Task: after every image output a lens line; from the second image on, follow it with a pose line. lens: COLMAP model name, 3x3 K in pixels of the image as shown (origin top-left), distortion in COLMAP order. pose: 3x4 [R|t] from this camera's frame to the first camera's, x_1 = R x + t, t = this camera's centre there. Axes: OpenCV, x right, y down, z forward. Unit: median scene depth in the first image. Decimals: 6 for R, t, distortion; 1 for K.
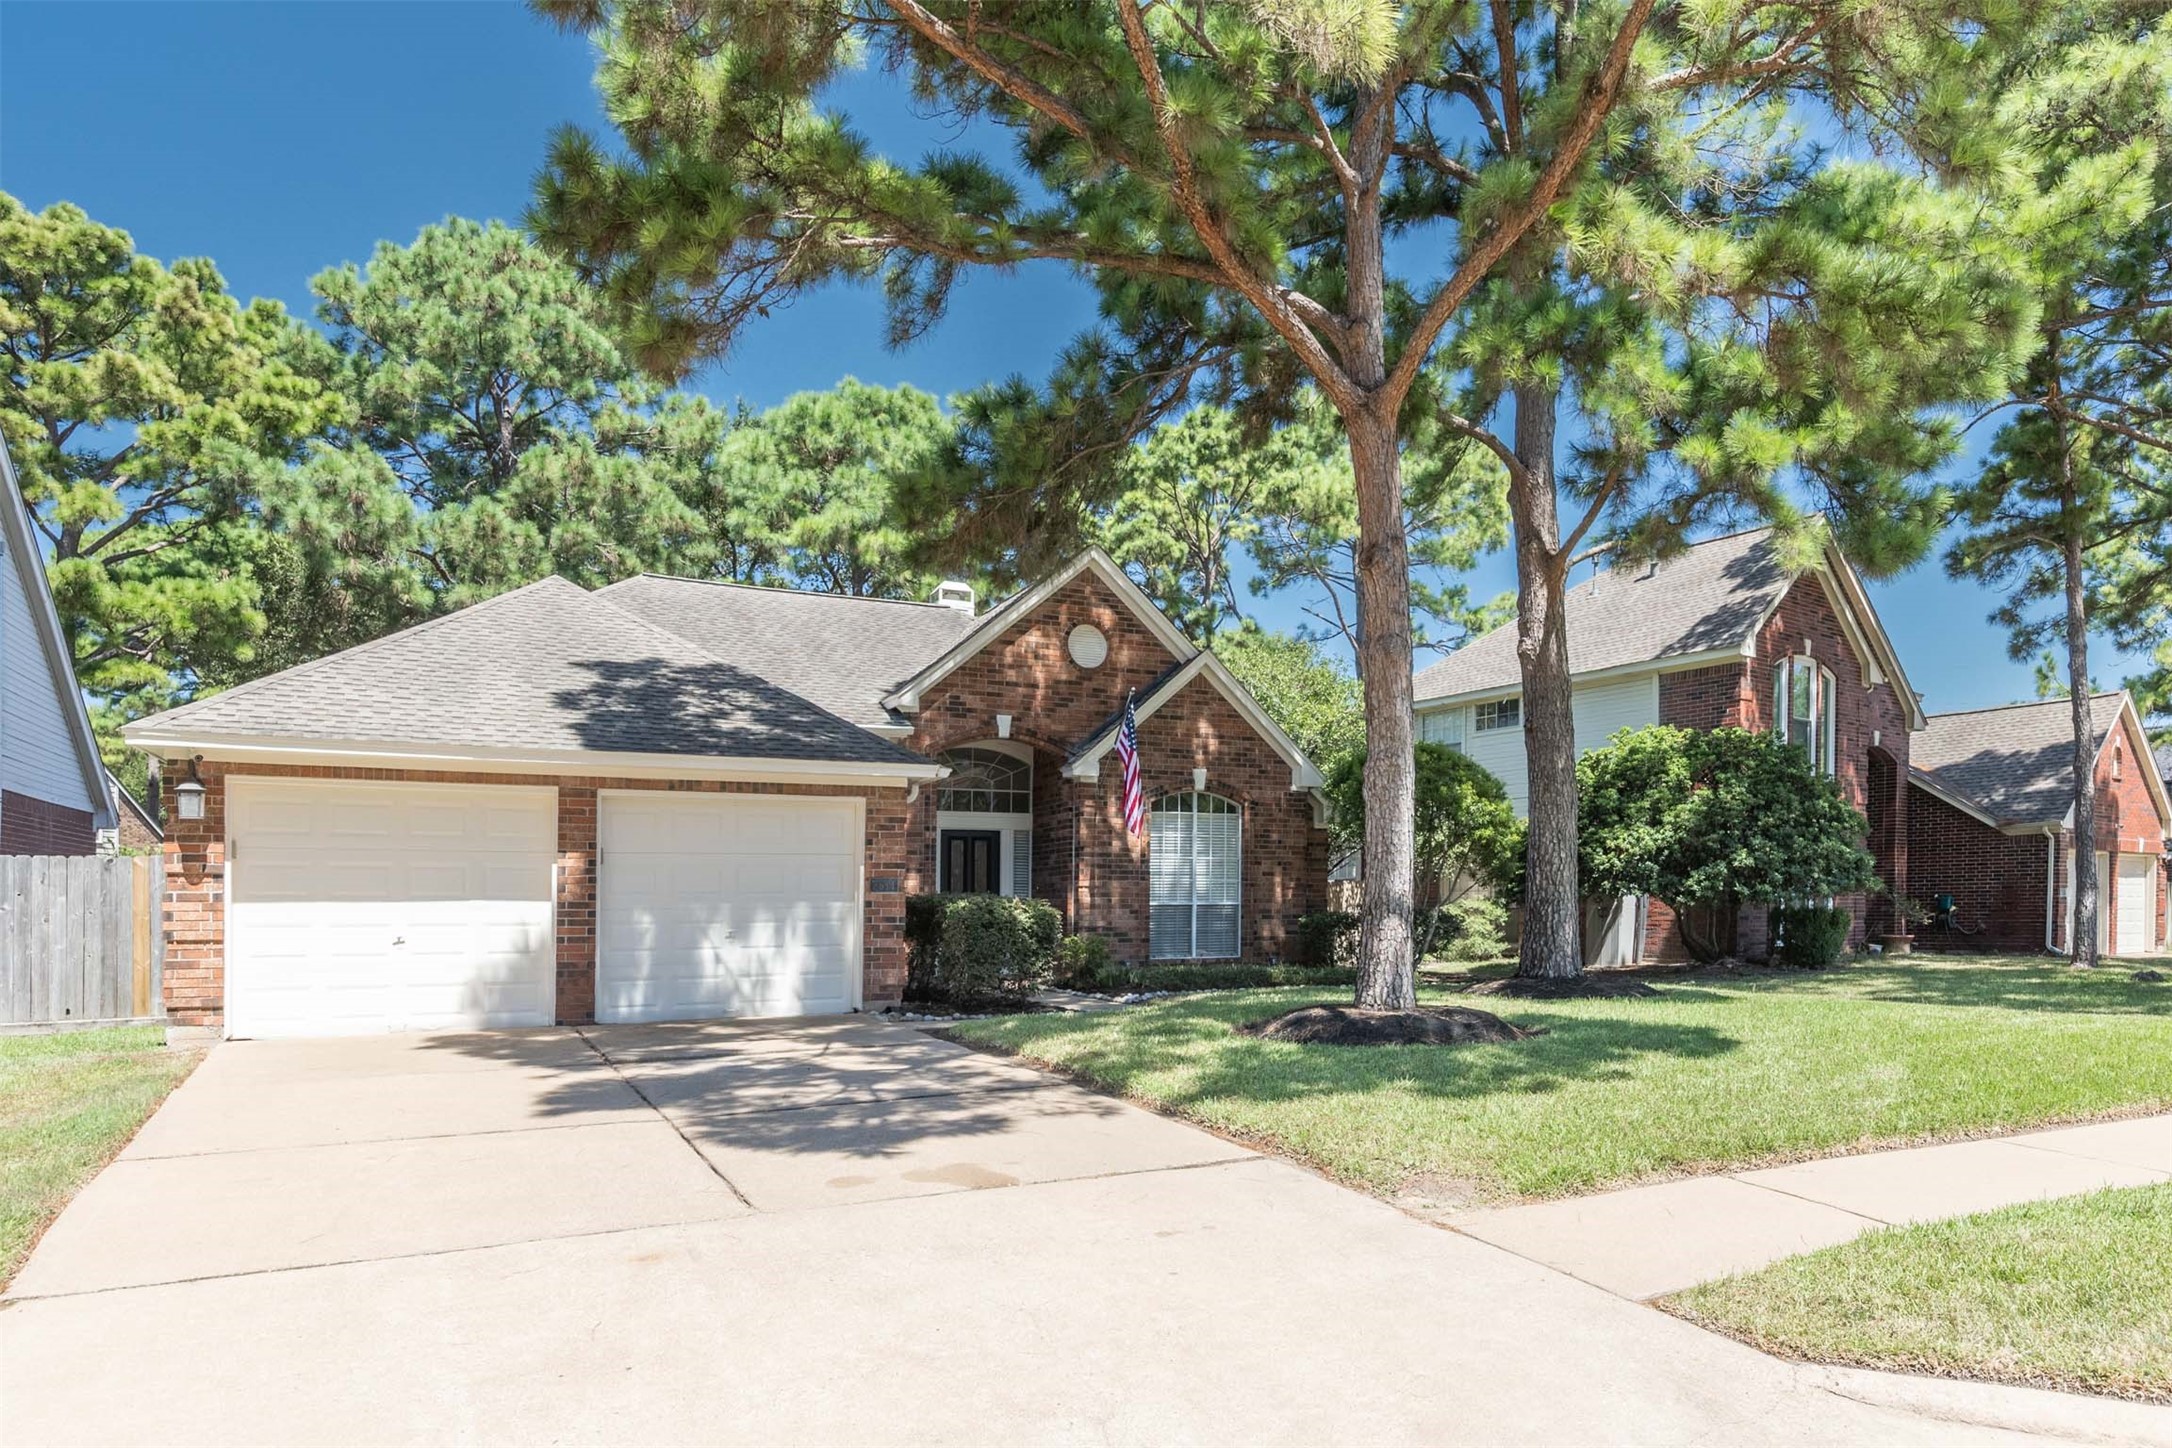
lens RADIAL K [[1297.8, 0, 1087.7], [0, 1297.8, 885.6], [0, 0, 1]] dist [-0.002334, 0.000652]
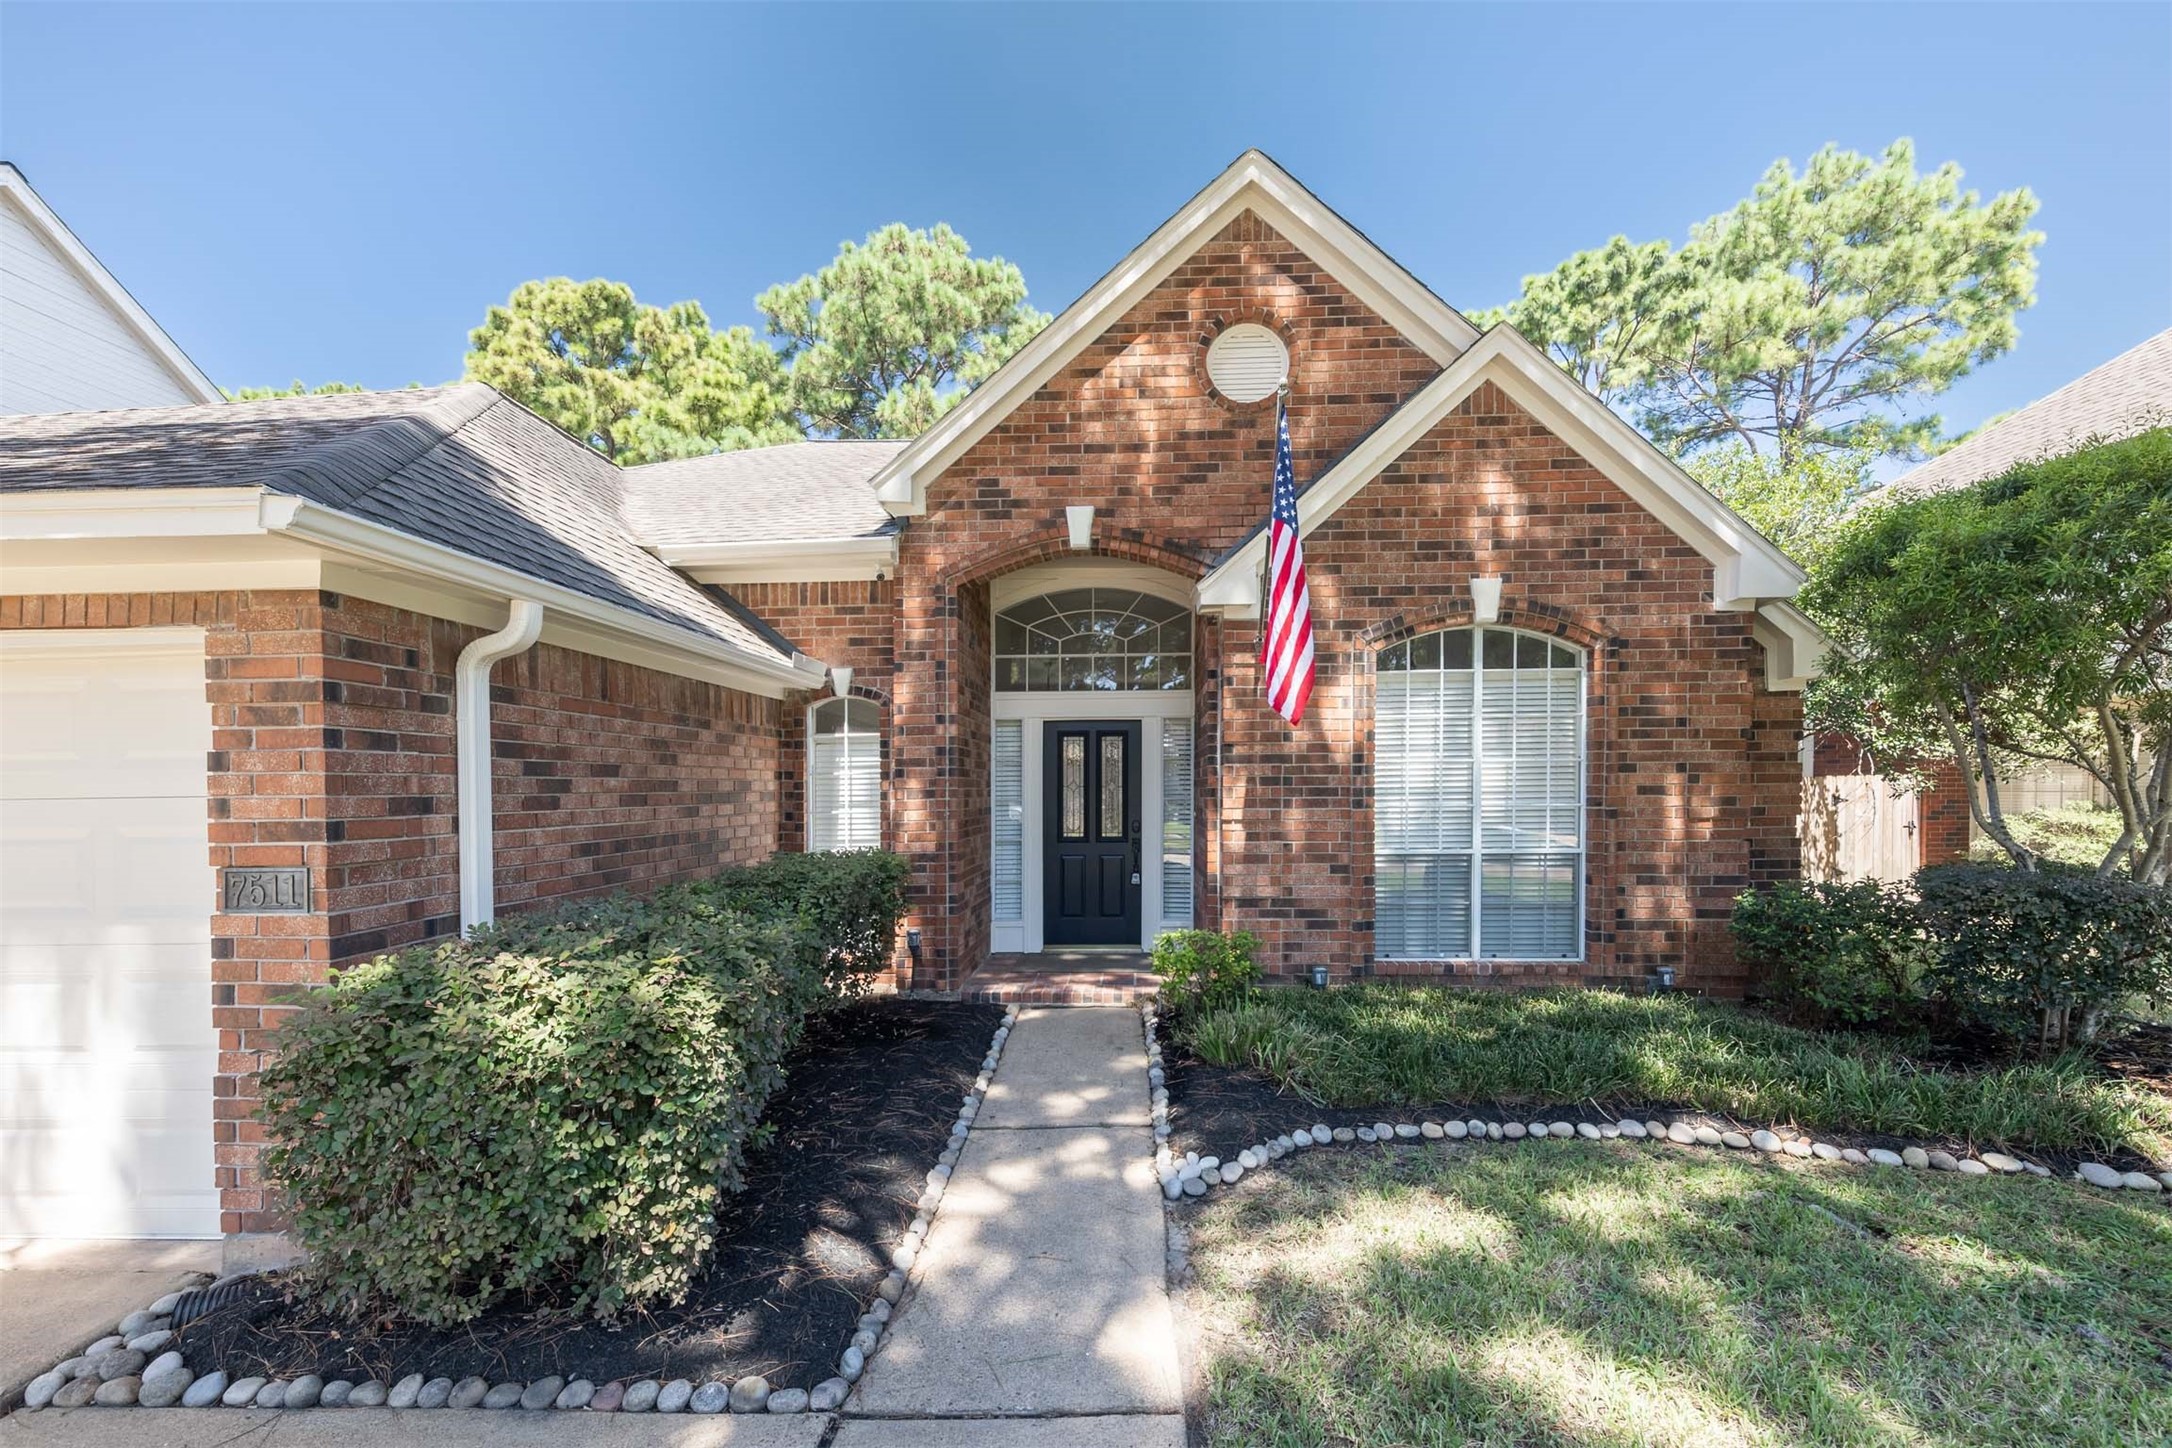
lens RADIAL K [[971.1, 0, 1029.8], [0, 971.1, 796.5], [0, 0, 1]] dist [0.005640, 0.000578]
pose [[0.905532, -0.002319, -0.424272, 0.086893], [0.013958, 0.999607, 0.024327, -0.019070], [0.424049, -0.027951, 0.905208, 0.597532]]
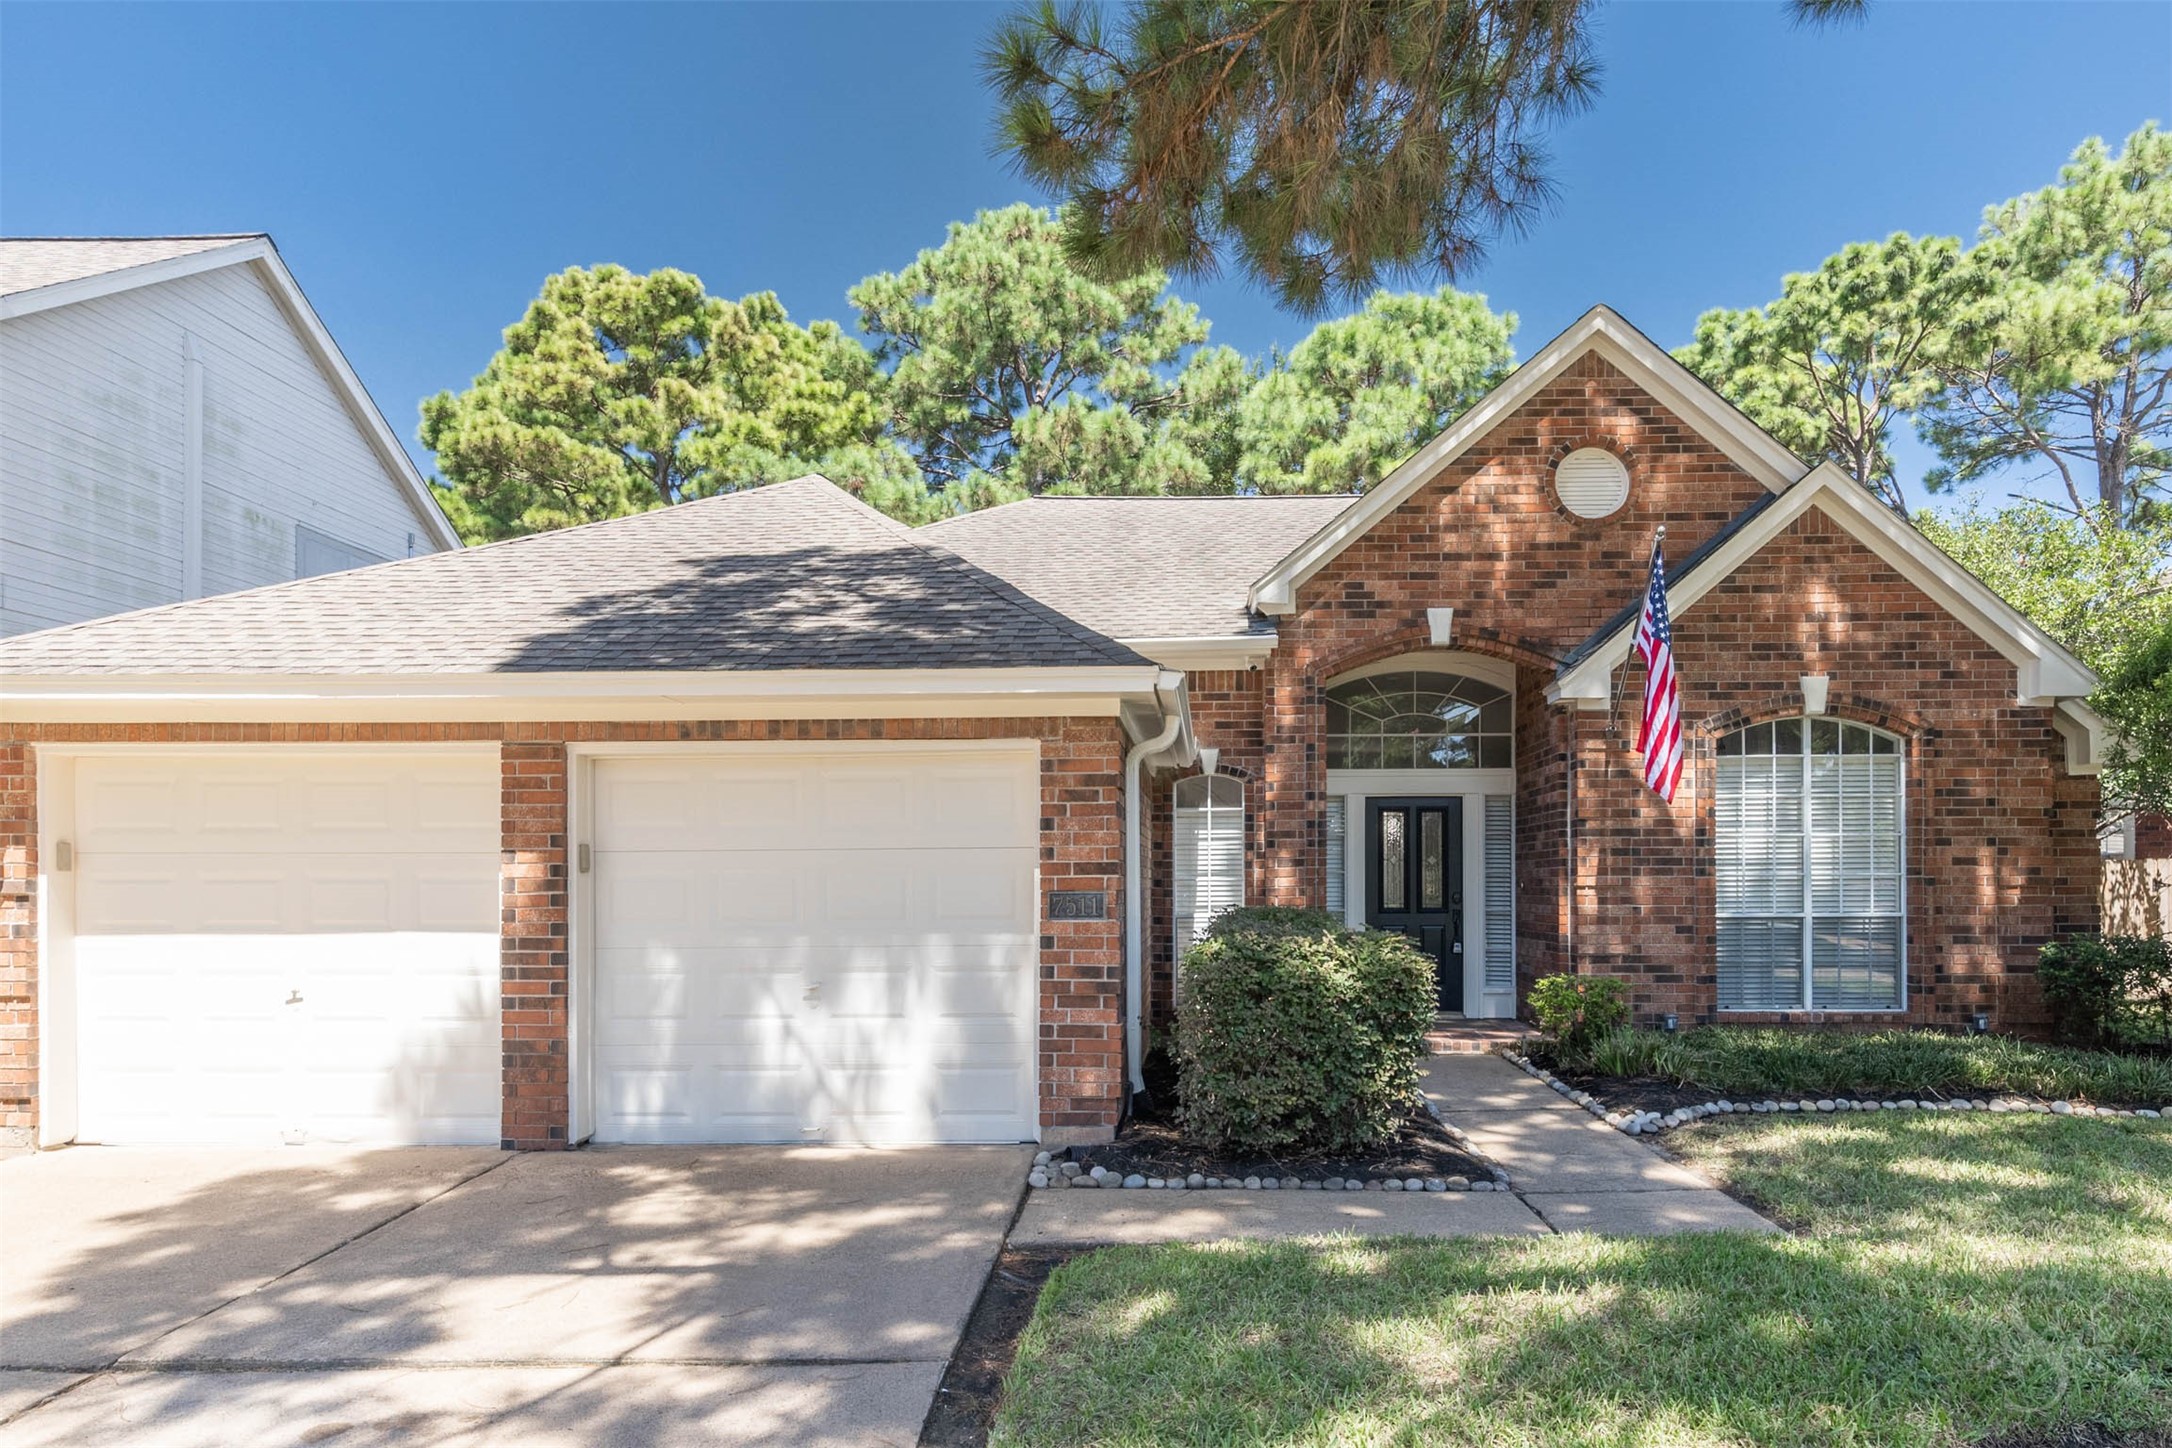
lens RADIAL K [[1243.6, 0, 1088.9], [0, 1243.6, 847.0], [0, 0, 1]] dist [0.006340, -0.001042]
pose [[0.891355, -0.011140, -0.453170, 0.051064], [0.007347, 0.999922, -0.010129, -0.012848], [0.453247, 0.005700, 0.891367, 0.382168]]
